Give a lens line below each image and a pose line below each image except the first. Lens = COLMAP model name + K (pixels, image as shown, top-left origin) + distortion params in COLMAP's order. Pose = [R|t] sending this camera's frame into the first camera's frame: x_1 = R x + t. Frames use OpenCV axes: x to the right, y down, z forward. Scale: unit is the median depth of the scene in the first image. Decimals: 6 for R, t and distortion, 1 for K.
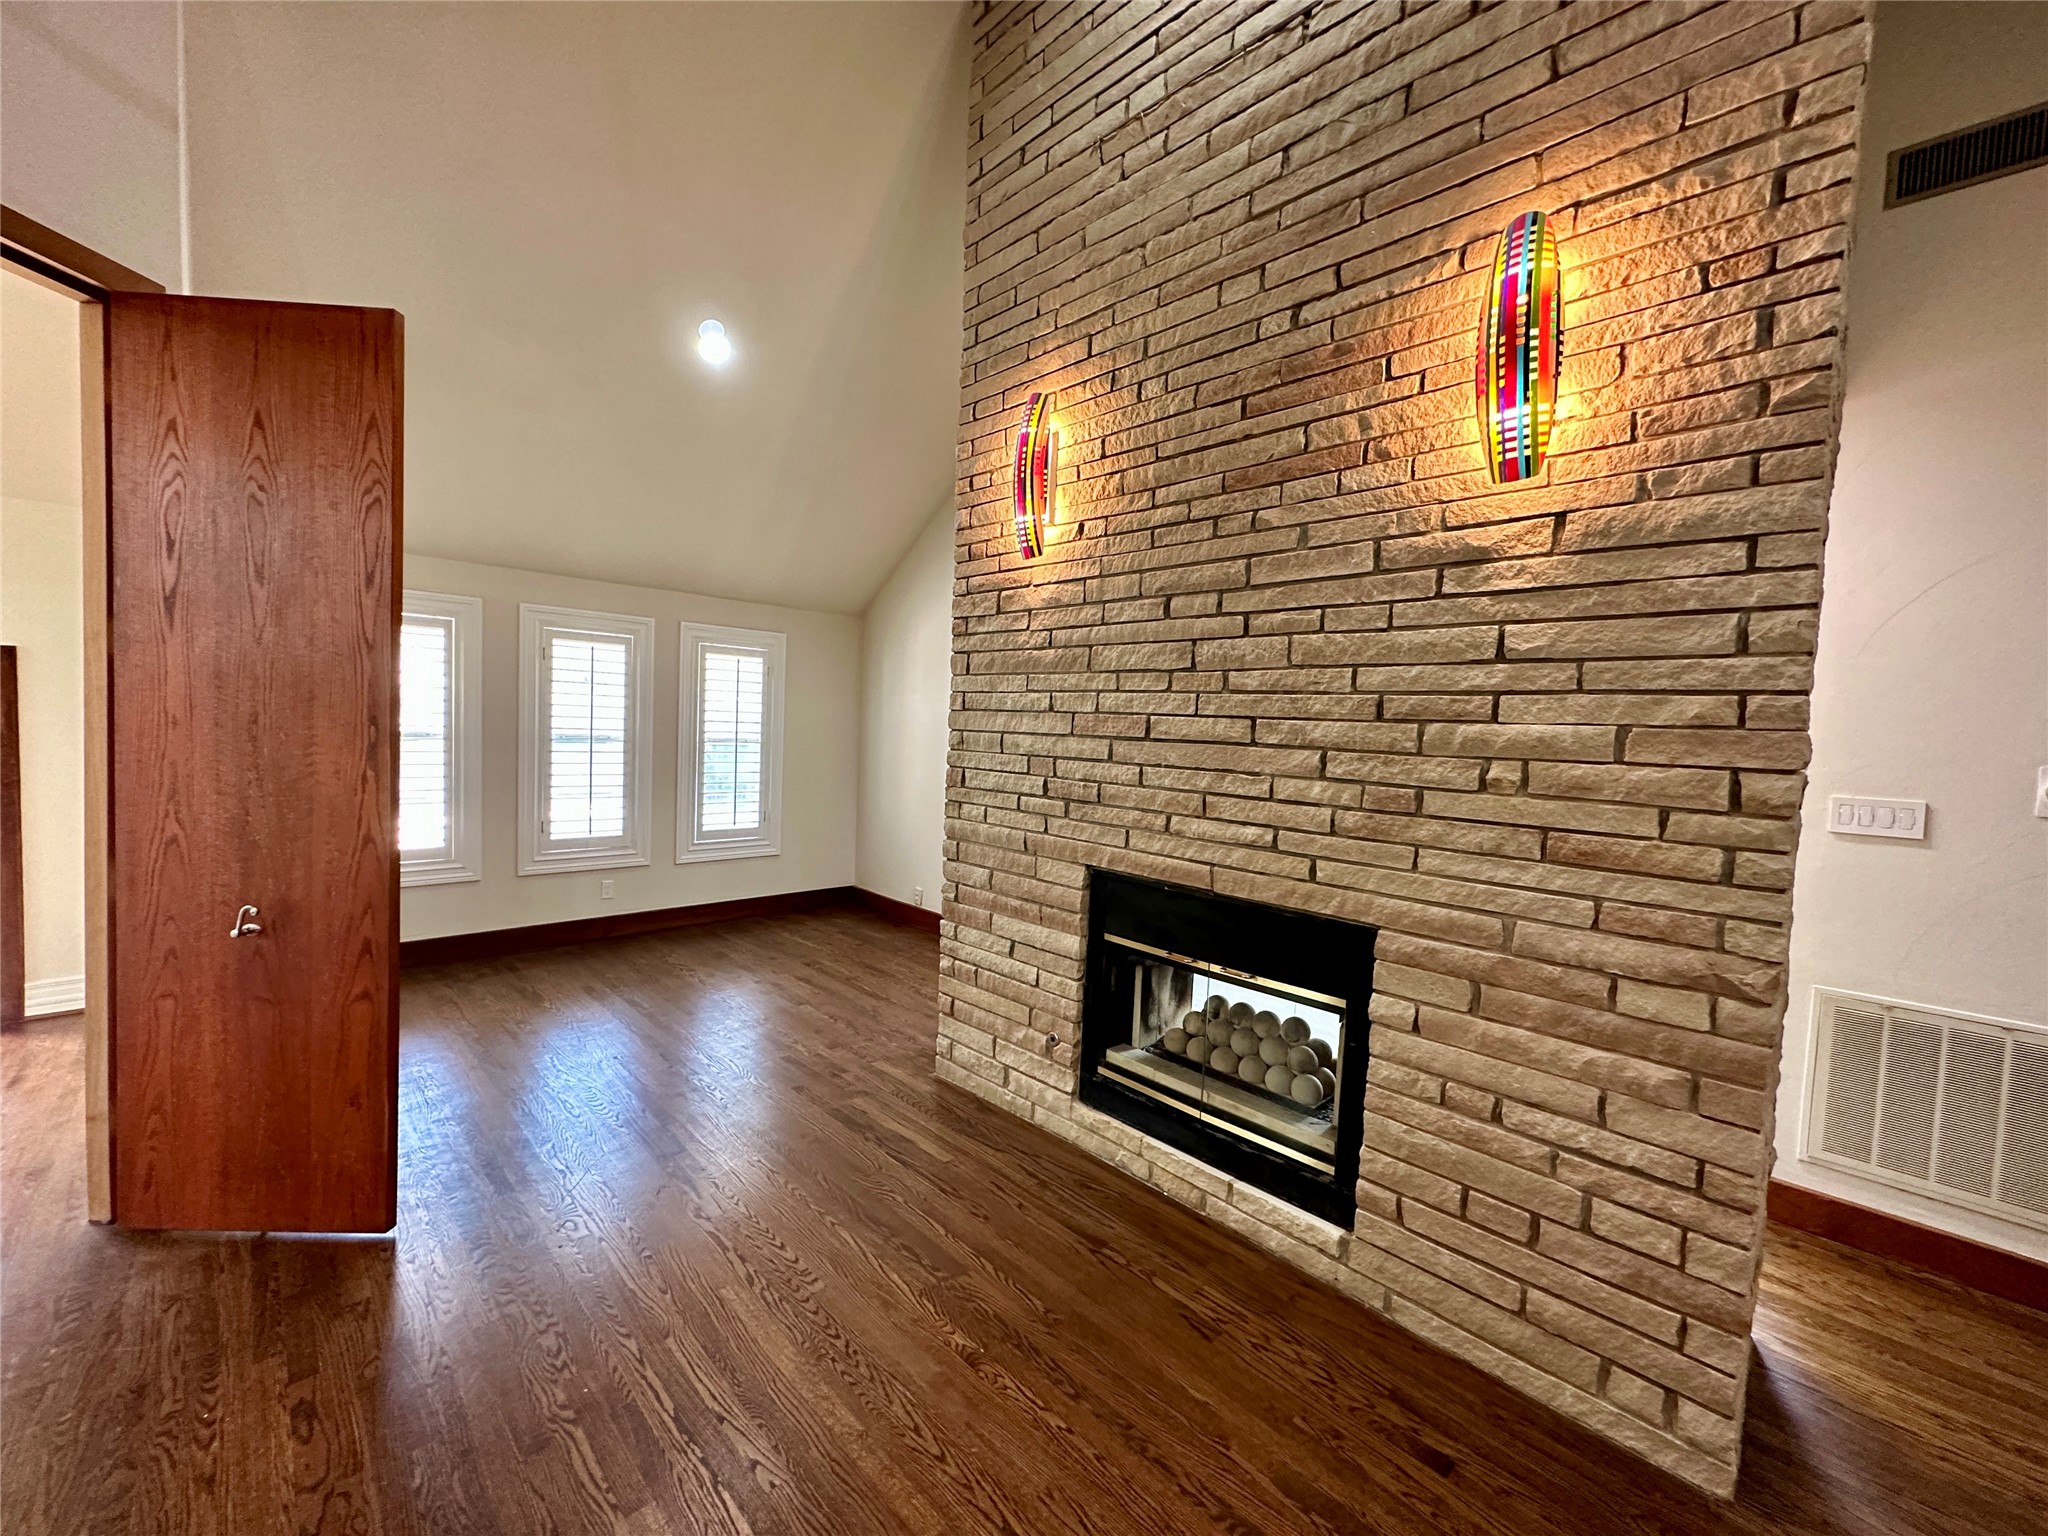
lens RADIAL K [[815.9, 0, 1021.4], [0, 815.9, 762.5], [0, 0, 1]] dist [-0.001464, -0.000072]
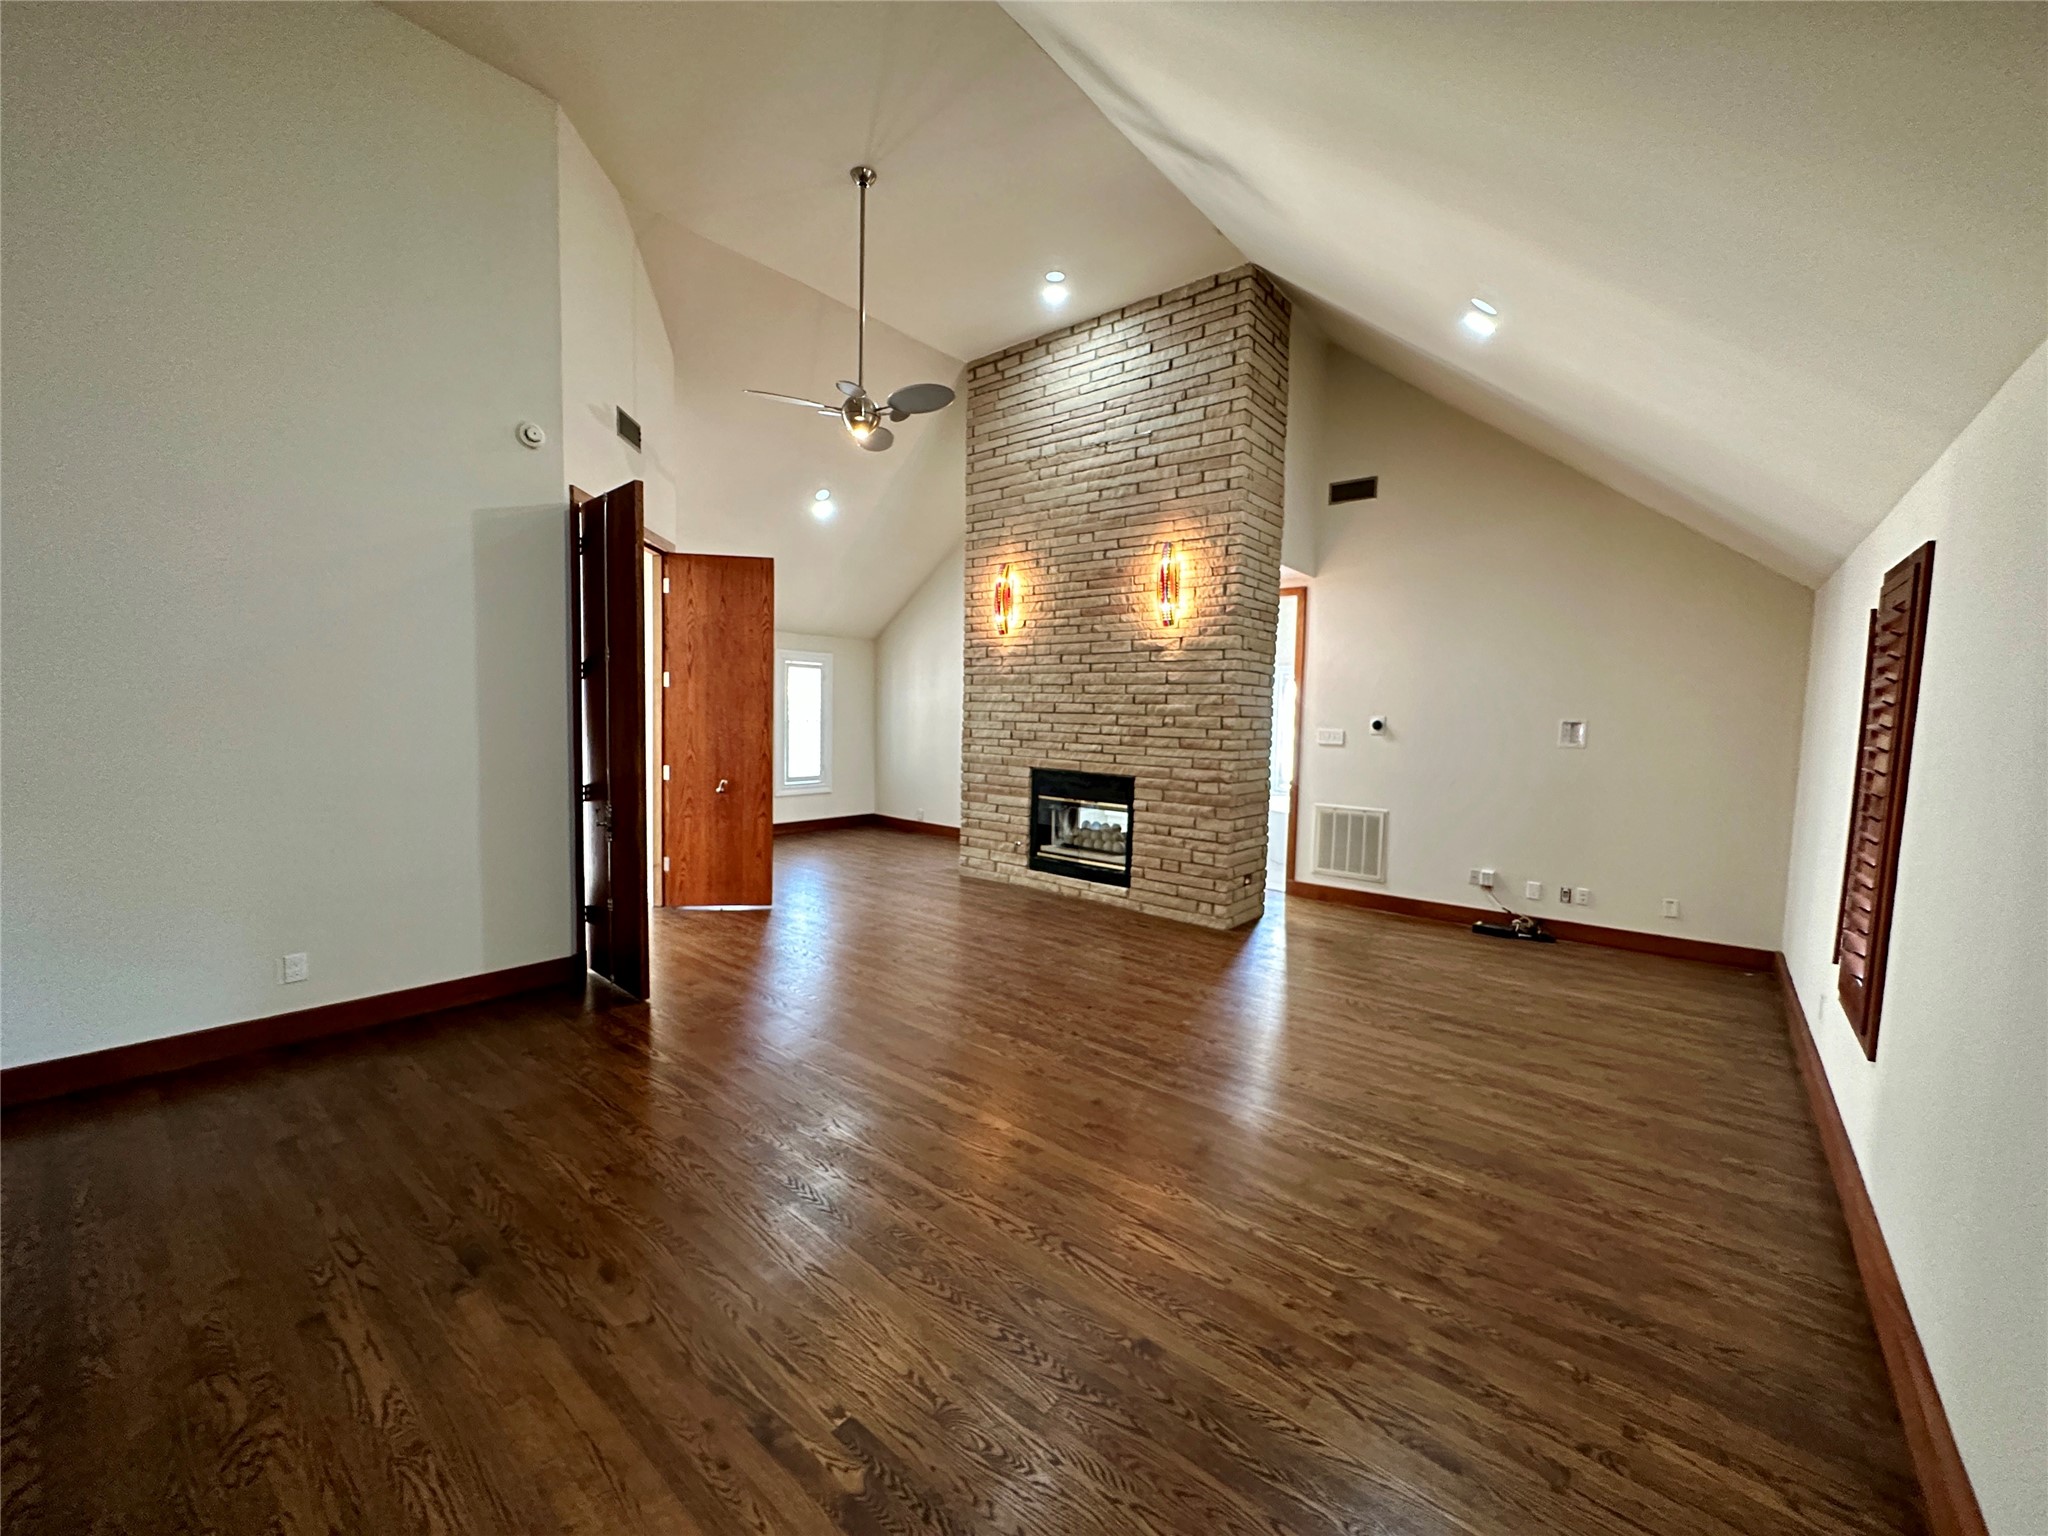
lens RADIAL K [[815.9, 0, 1026.2], [0, 815.9, 772.6], [0, 0, 1]] dist [-0.001464, -0.000072]
pose [[0.994219, -0.026510, 0.104045, -0.205892], [0.023059, 0.999148, 0.034231, 0.071442], [-0.104864, -0.031634, 0.993983, -1.554317]]
